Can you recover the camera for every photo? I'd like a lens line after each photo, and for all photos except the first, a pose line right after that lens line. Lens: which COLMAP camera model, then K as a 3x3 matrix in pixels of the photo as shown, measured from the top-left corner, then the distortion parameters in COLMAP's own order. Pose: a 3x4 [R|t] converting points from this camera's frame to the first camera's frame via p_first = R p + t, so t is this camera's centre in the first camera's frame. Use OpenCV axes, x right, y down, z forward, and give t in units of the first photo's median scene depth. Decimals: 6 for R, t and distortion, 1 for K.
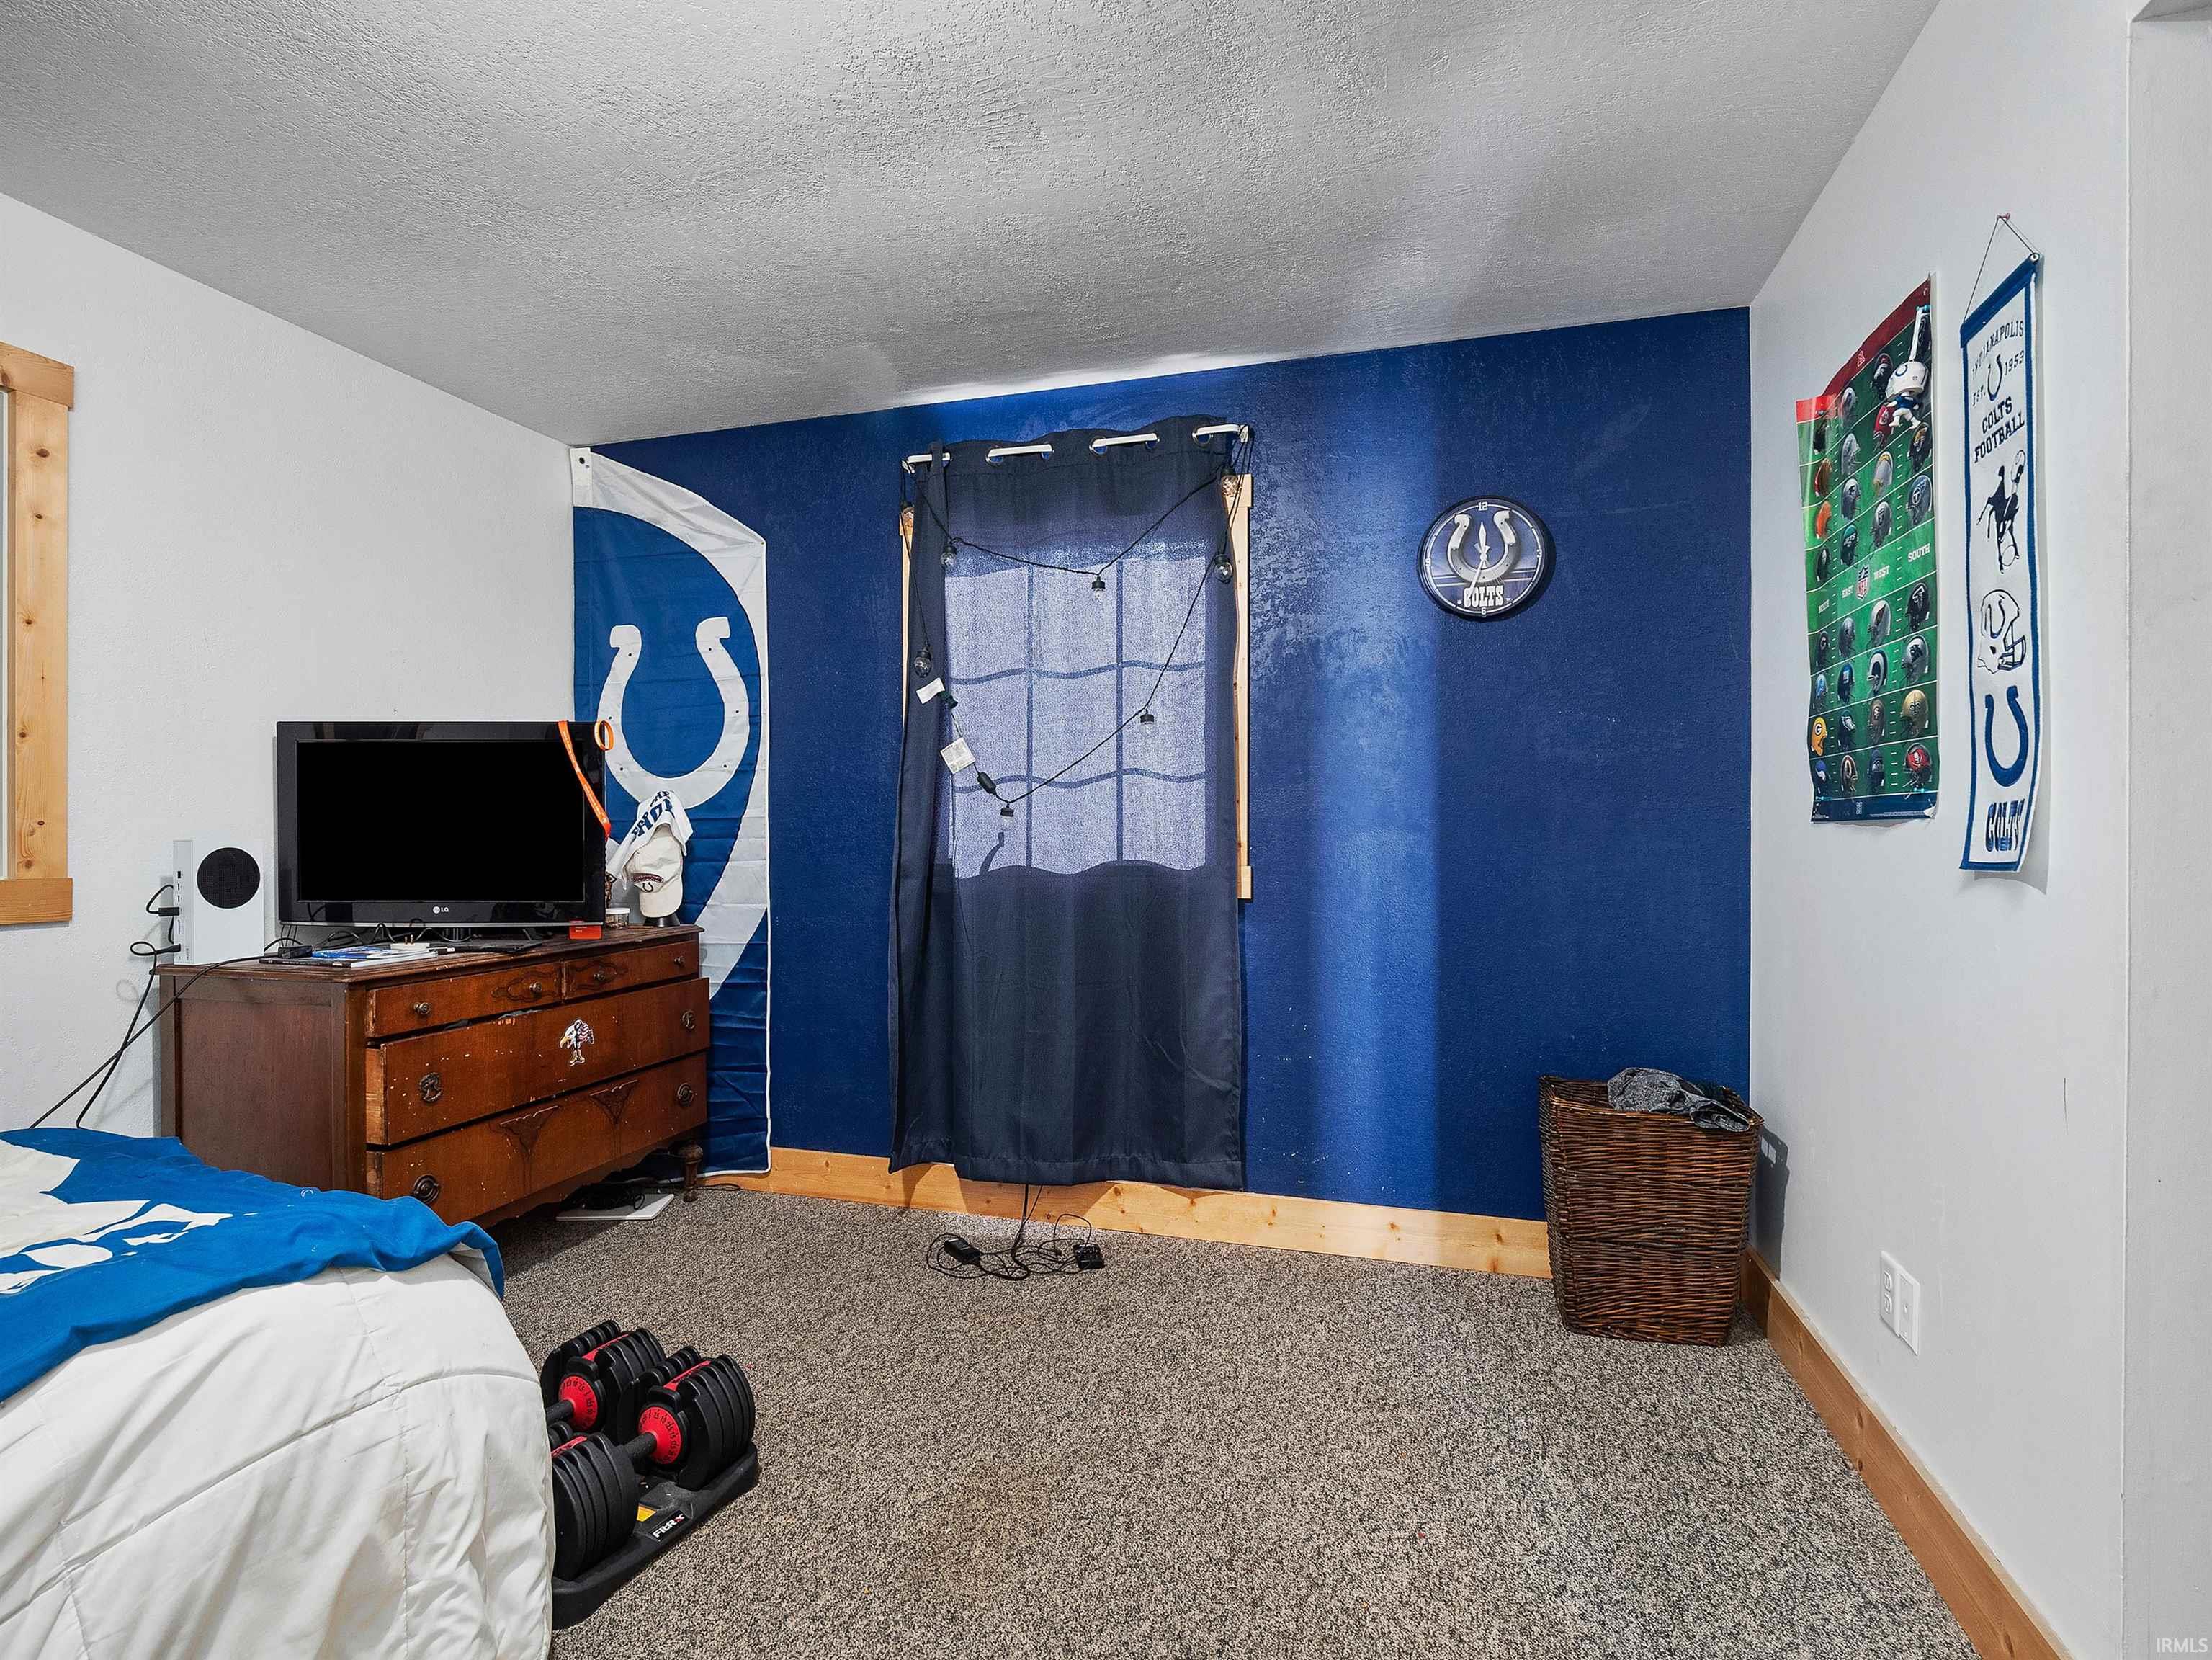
lens RADIAL K [[1083.4, 0, 1094.6], [0, 1083.4, 830.8], [0, 0, 1]] dist [-0.005168, -0.000603]
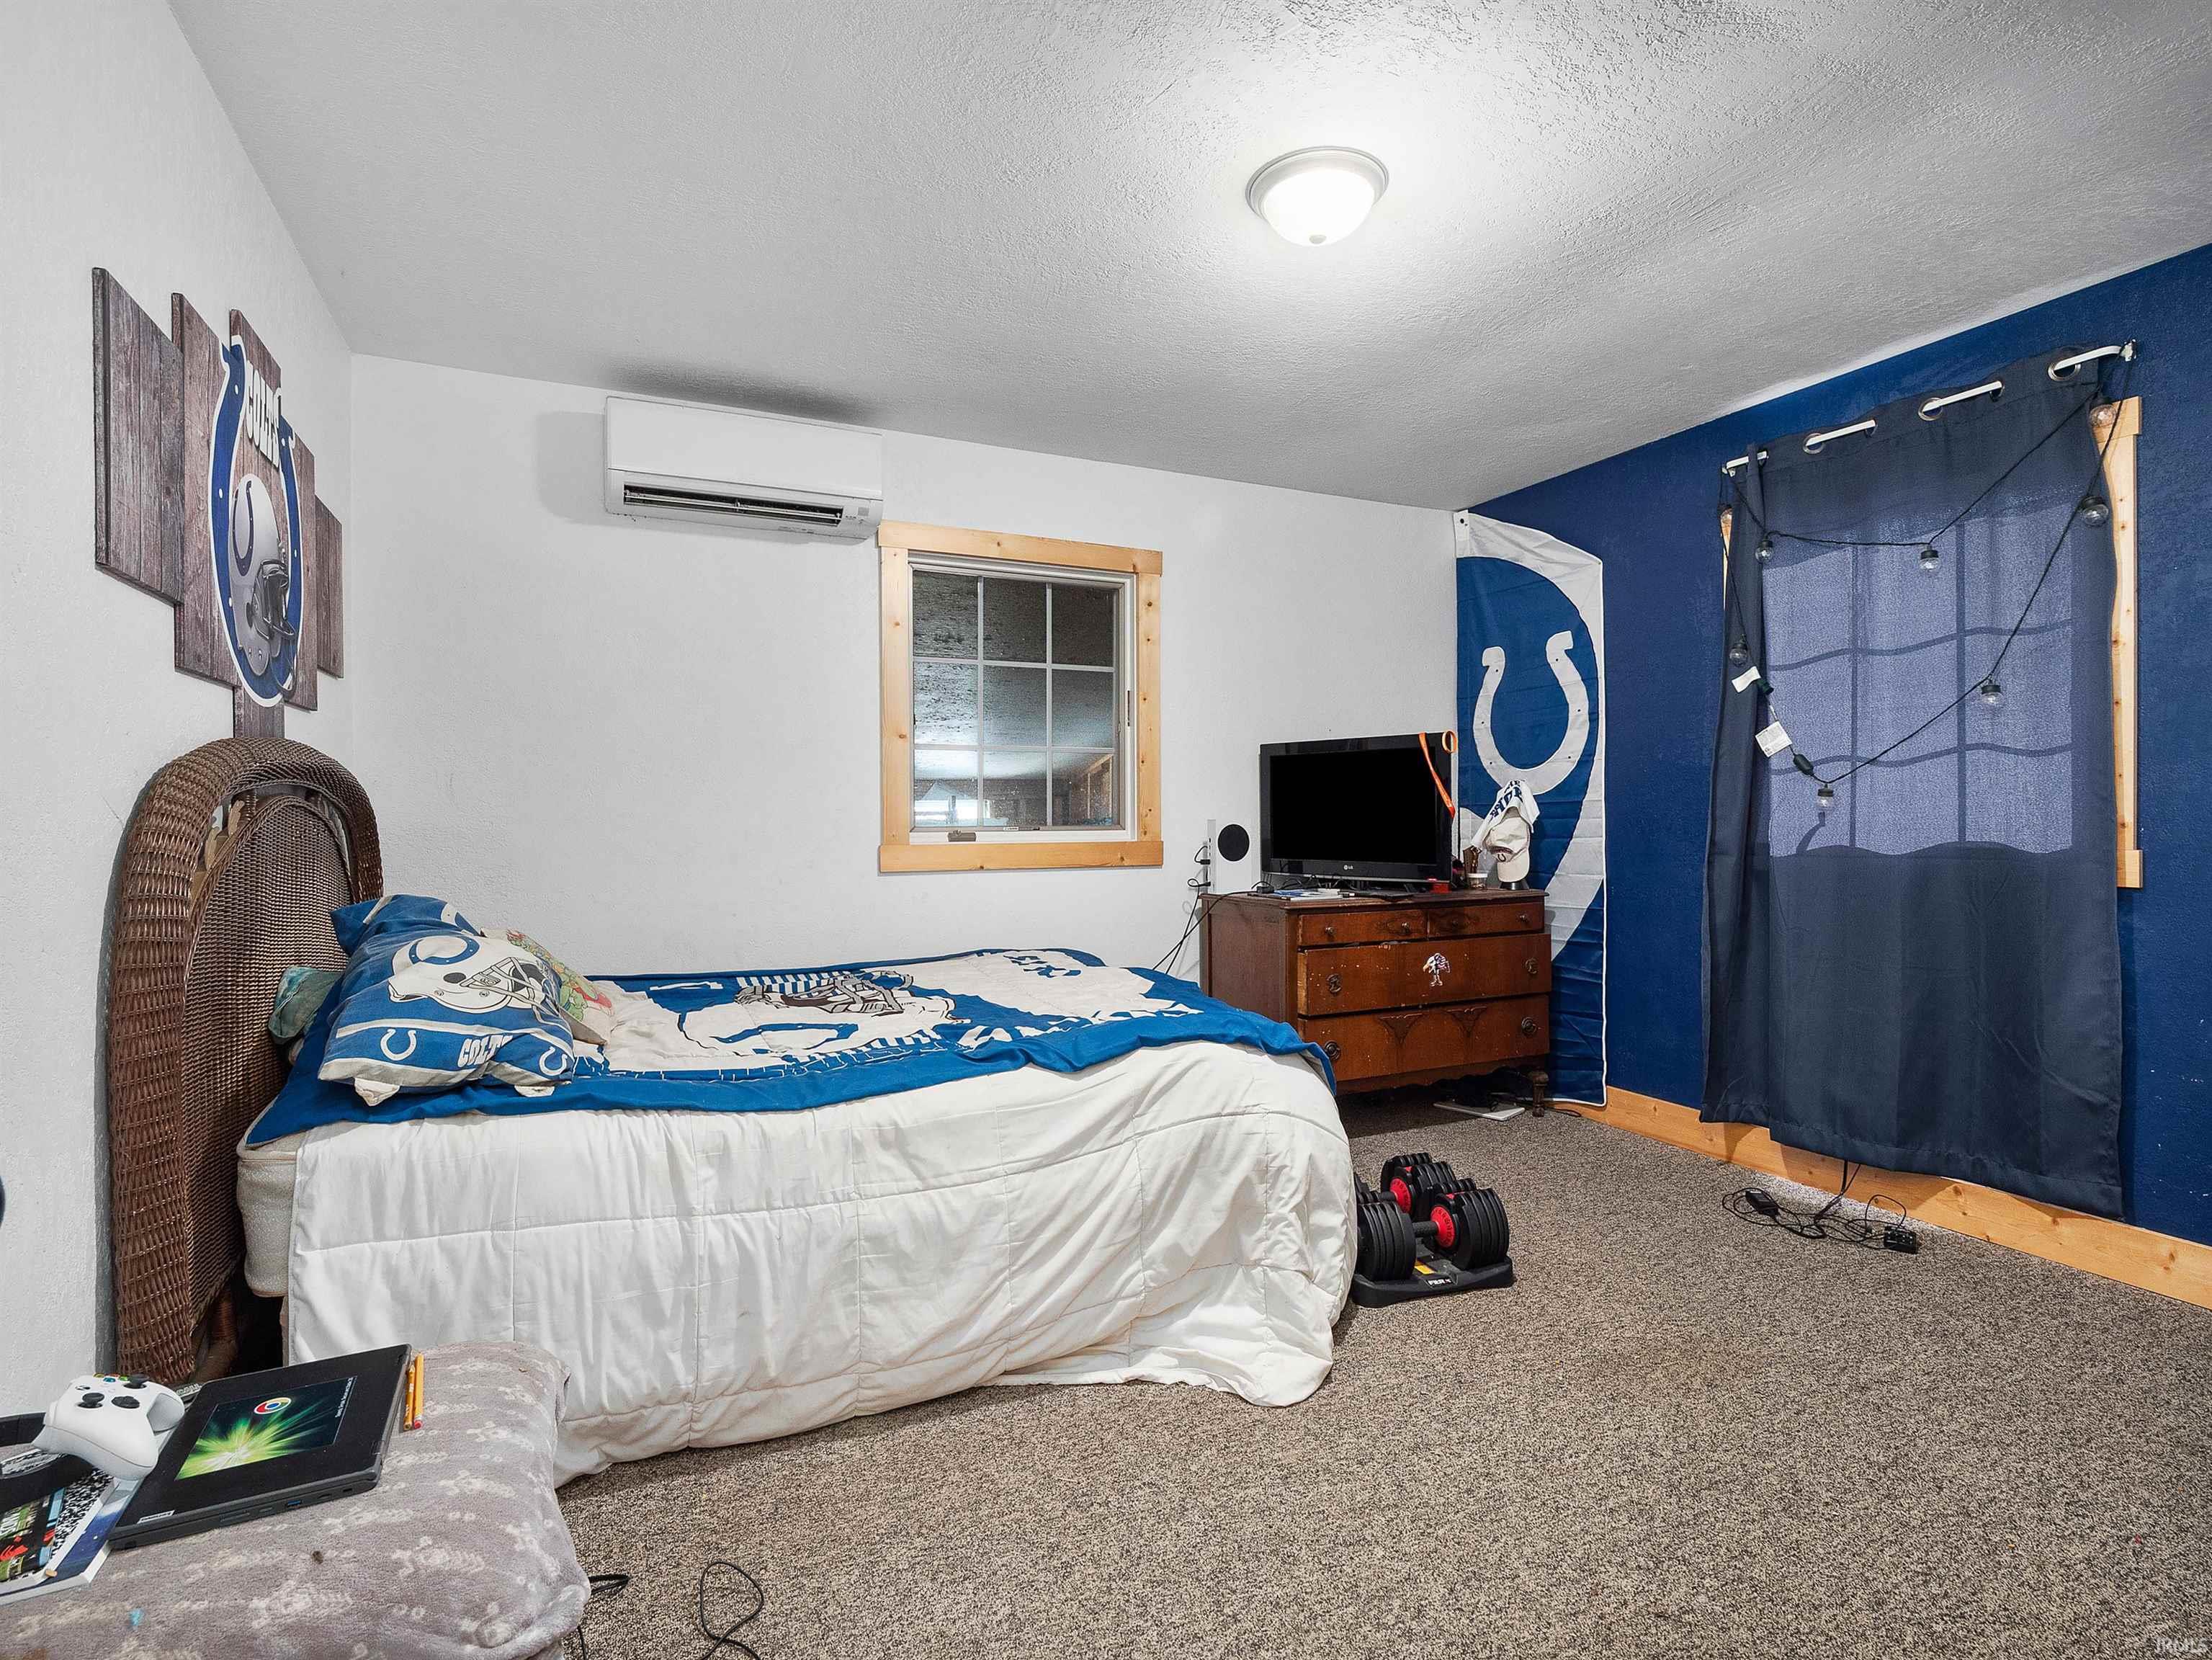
lens RADIAL K [[1083.4, 0, 1109.3], [0, 1083.4, 824.7], [0, 0, 1]] dist [-0.005168, -0.000603]
pose [[0.664772, 0.003288, -0.747039, 0.238887], [0.004049, 0.999960, 0.008005, 0.002231], [0.747036, -0.008347, 0.664732, -0.185439]]
